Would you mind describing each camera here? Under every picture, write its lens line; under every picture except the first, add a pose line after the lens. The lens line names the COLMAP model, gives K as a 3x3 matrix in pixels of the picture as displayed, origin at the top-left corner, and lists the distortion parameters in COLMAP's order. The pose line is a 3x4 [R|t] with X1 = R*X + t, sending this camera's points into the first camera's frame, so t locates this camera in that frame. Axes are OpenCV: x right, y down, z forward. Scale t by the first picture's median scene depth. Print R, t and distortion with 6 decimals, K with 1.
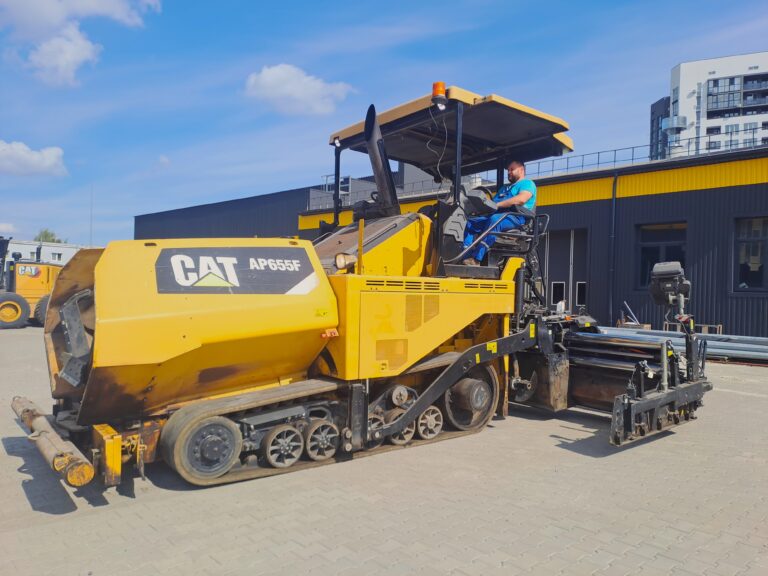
lens RADIAL K [[596.1, 0, 384.0], [0, 596.1, 288.0], [0, 0, 1]] dist [0.073431, -0.072879]
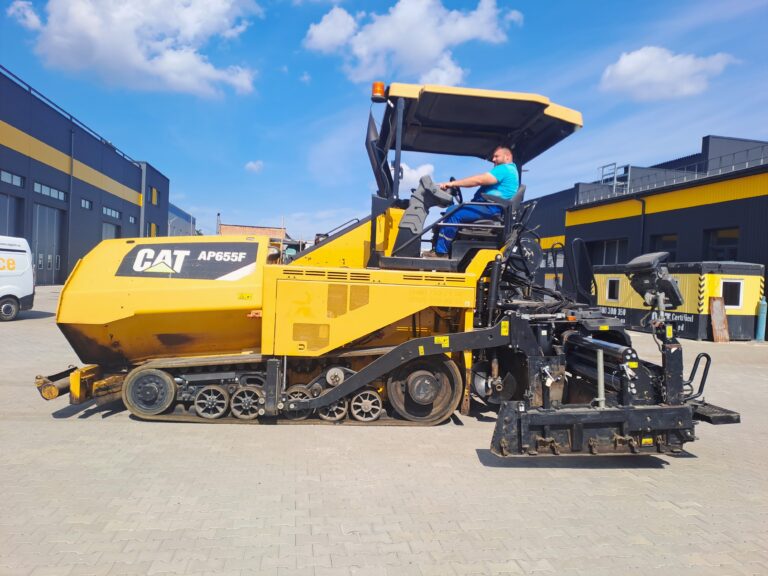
lens RADIAL K [[596.1, 0, 384.0], [0, 596.1, 288.0], [0, 0, 1]] dist [0.073431, -0.072879]
pose [[0.816651, 0.025168, -0.576582, 0.721231], [-0.025632, 0.999645, 0.007330, 0.007911], [0.576562, 0.008793, 0.817006, 0.157576]]
